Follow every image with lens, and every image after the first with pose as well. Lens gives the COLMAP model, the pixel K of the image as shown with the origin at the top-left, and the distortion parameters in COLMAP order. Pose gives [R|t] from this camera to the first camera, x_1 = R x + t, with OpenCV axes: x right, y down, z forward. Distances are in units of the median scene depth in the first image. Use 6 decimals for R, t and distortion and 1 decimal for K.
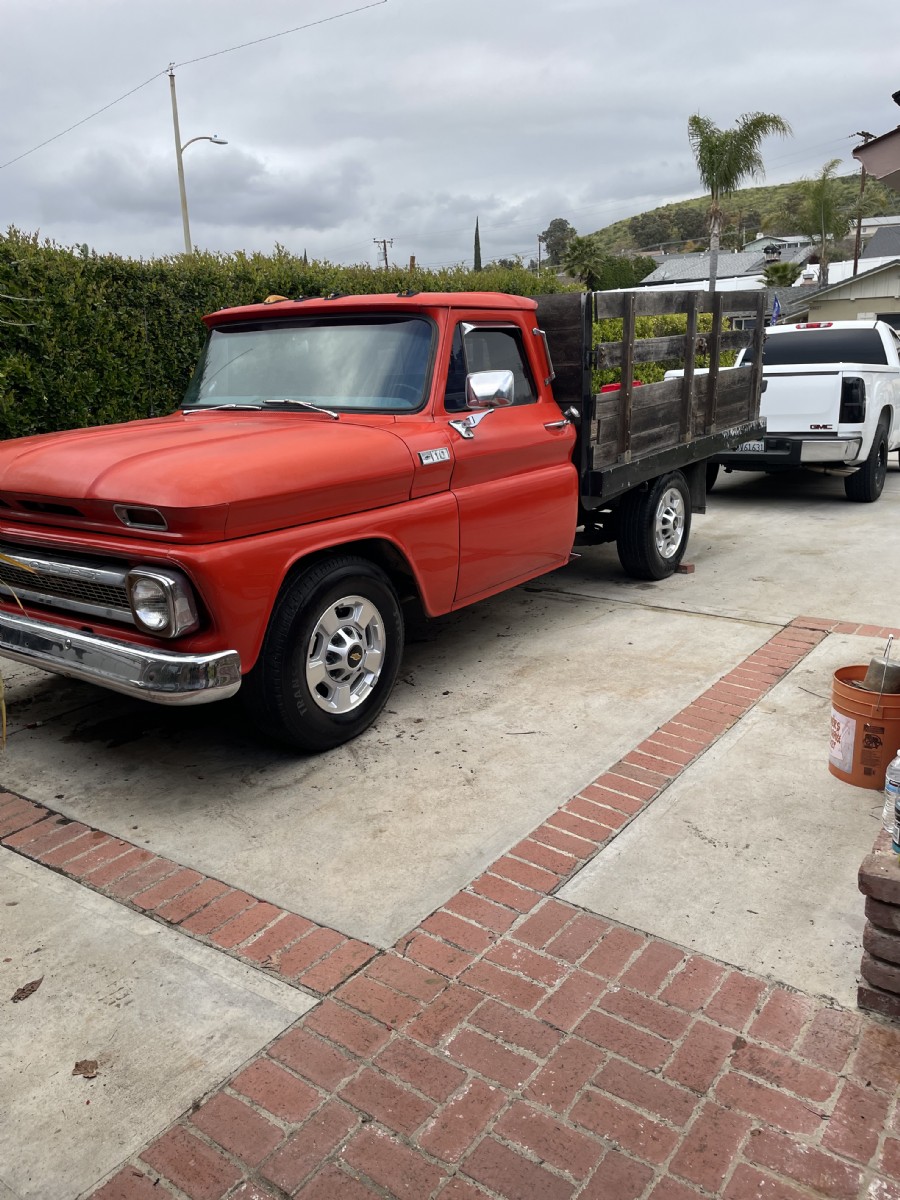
lens RADIAL K [[894.4, 0, 450.0], [0, 894.4, 600.0], [0, 0, 1]] dist [-0.003136, -0.002907]
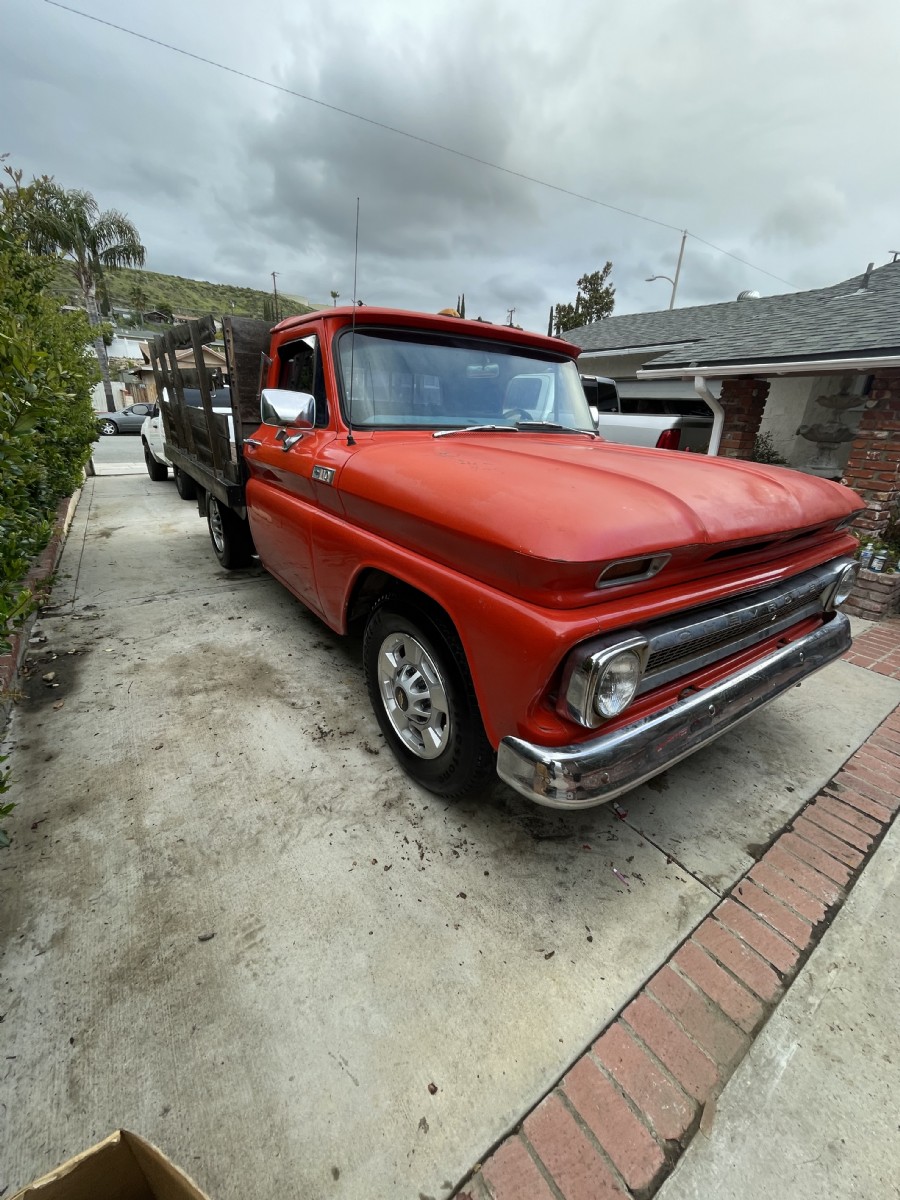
lens RADIAL K [[515.6, 0, 450.0], [0, 515.6, 600.0], [0, 0, 1]] dist [-0.002074, -0.000208]
pose [[0.317744, -0.318953, 0.892921, -0.750769], [0.197337, 0.943348, 0.266744, -0.183075], [-0.927414, 0.091450, 0.362685, 0.795713]]
